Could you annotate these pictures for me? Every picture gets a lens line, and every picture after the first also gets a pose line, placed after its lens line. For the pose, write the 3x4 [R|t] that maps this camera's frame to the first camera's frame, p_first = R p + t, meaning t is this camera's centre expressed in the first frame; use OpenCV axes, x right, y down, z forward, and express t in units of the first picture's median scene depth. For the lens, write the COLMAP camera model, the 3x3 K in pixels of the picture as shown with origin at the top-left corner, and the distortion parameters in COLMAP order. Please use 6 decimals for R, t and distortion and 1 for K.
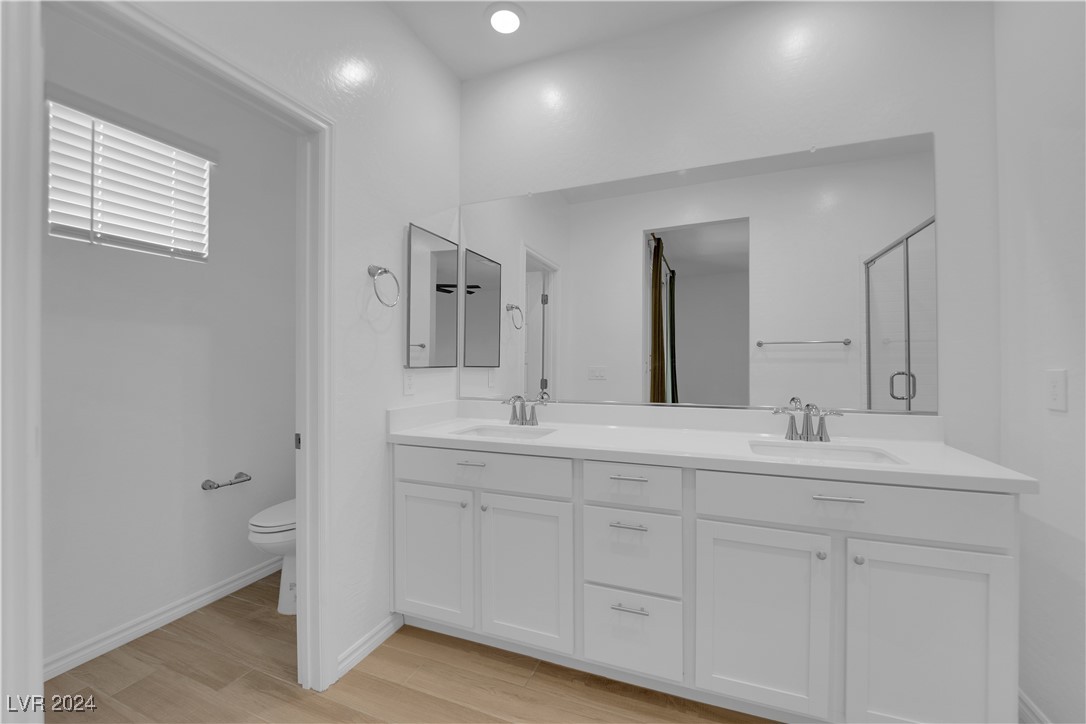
lens RADIAL K [[436.2, 0, 535.1], [0, 436.2, 357.2], [0, 0, 1]] dist [-0.011347, -0.003448]
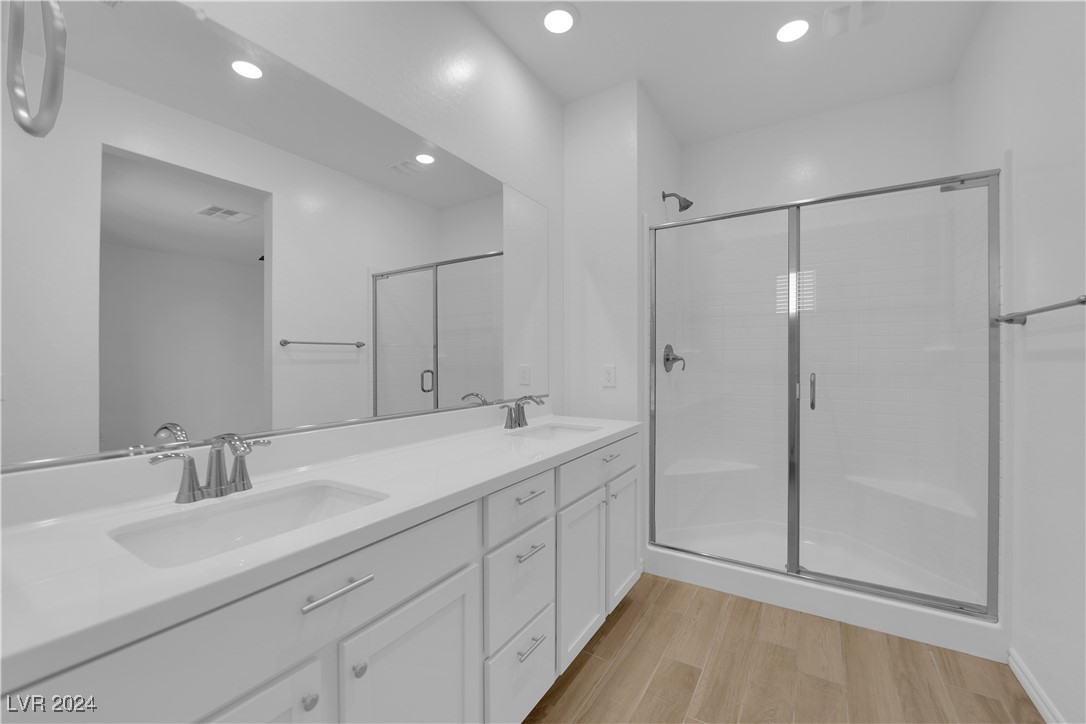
lens RADIAL K [[436.2, 0, 536.4], [0, 436.2, 363.2], [0, 0, 1]] dist [-0.011347, -0.003448]
pose [[0.188181, -0.006569, 0.982112, -0.535327], [-0.001924, 0.999973, 0.007057, 0.006978], [-0.982133, -0.003218, 0.188163, 0.712471]]
